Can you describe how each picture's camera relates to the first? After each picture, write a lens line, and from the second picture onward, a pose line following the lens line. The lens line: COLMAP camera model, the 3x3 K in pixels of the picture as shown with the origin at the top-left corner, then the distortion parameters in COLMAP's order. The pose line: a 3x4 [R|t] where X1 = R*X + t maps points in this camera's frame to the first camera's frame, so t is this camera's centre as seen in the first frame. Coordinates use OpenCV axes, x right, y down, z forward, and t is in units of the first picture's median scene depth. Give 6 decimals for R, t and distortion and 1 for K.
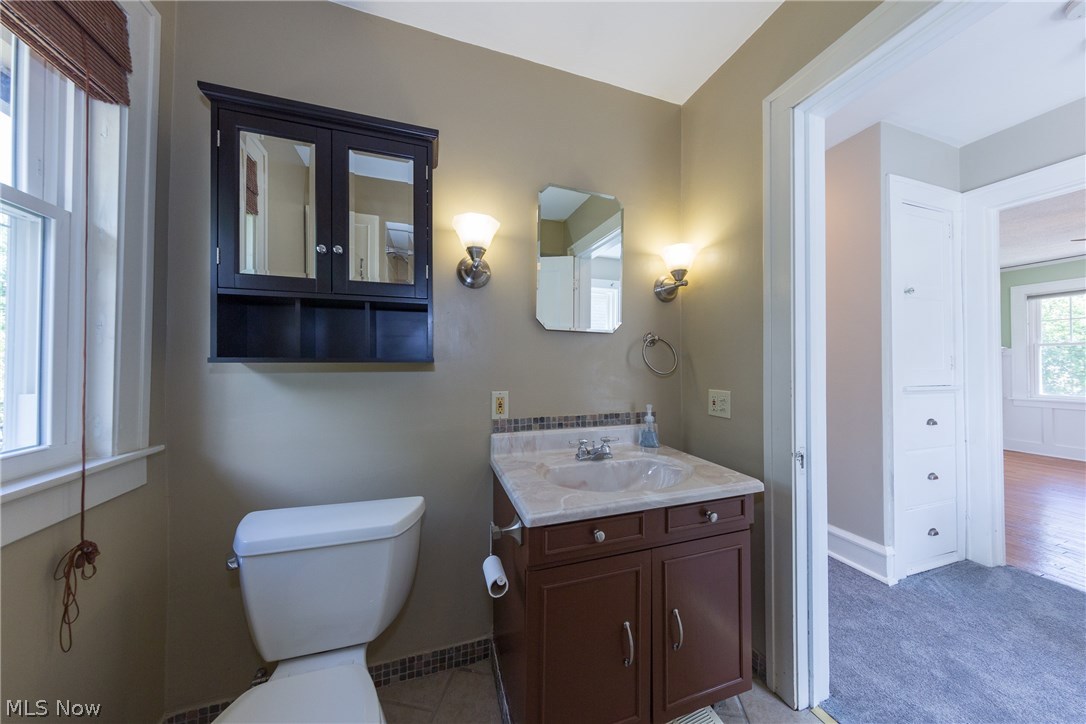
lens RADIAL K [[344.7, 0, 544.6], [0, 344.7, 360.8], [0, 0, 1]] dist [0.002504, -0.000015]
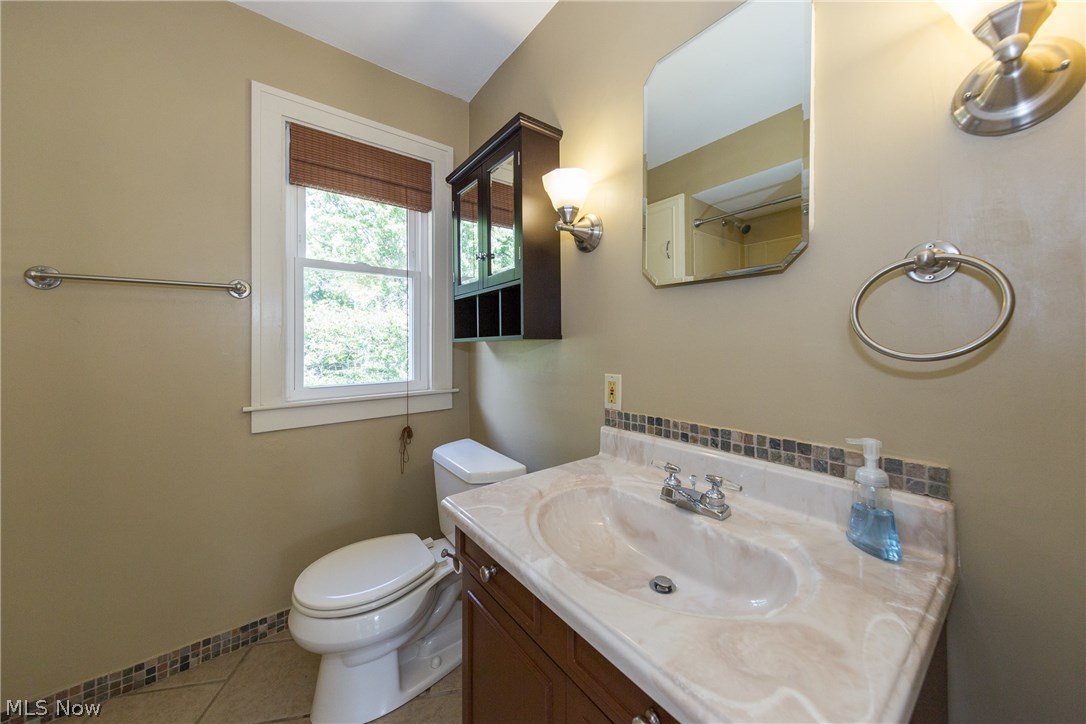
lens RADIAL K [[375.8, 0, 562.8], [0, 375.8, 336.0], [0, 0, 1]] dist [0.000927, -0.000054]
pose [[0.356743, -0.035642, -0.933522, 0.628911], [-0.001152, 0.999254, -0.038592, 0.033908], [0.934202, 0.014843, 0.356436, 0.577666]]
